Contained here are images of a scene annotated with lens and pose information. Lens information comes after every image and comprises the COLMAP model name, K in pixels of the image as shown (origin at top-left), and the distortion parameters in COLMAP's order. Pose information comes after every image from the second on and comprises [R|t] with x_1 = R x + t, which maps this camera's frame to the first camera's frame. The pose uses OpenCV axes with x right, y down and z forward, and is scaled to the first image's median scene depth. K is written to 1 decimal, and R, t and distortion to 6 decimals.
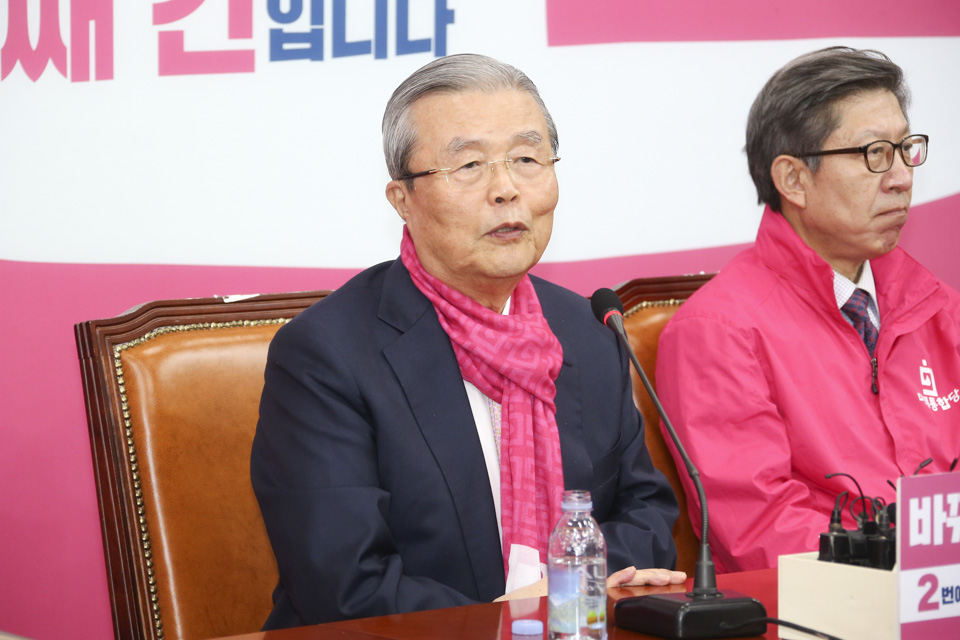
lens RADIAL K [[4555.8, 0, 472.8], [0, 4555.8, 315.5], [0, 0, 1]] dist [1.095810, 0.000000]
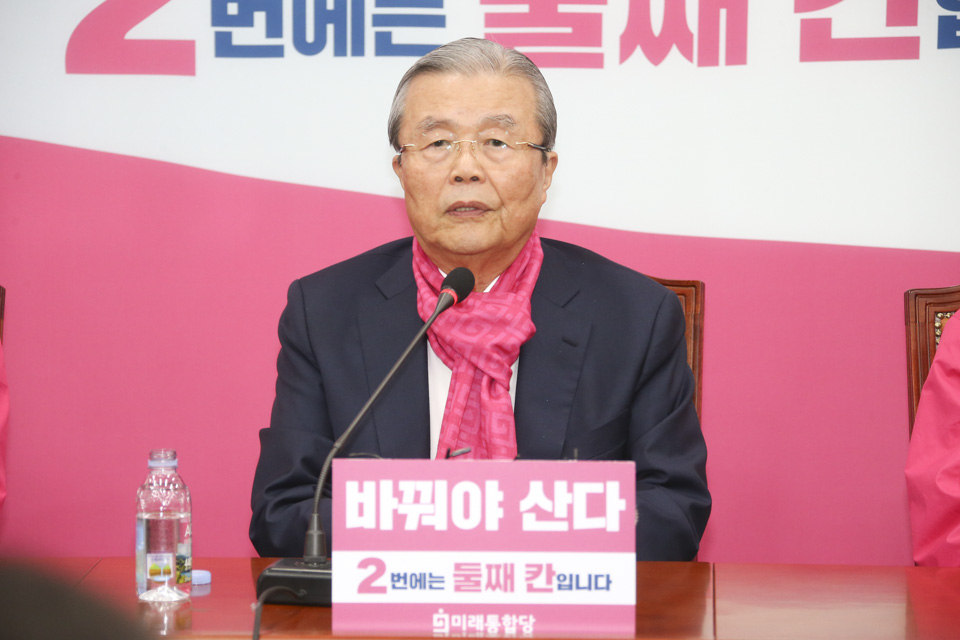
lens RADIAL K [[4106.1, 0, 478.7], [0, 4106.1, 316.7], [0, 0, 1]] dist [1.073833, 0.000000]
pose [[0.719095, 0.063932, -0.691964, 0.660368], [-0.058677, 0.997789, 0.031210, -0.023547], [0.692430, 0.018160, 0.721257, 0.325223]]
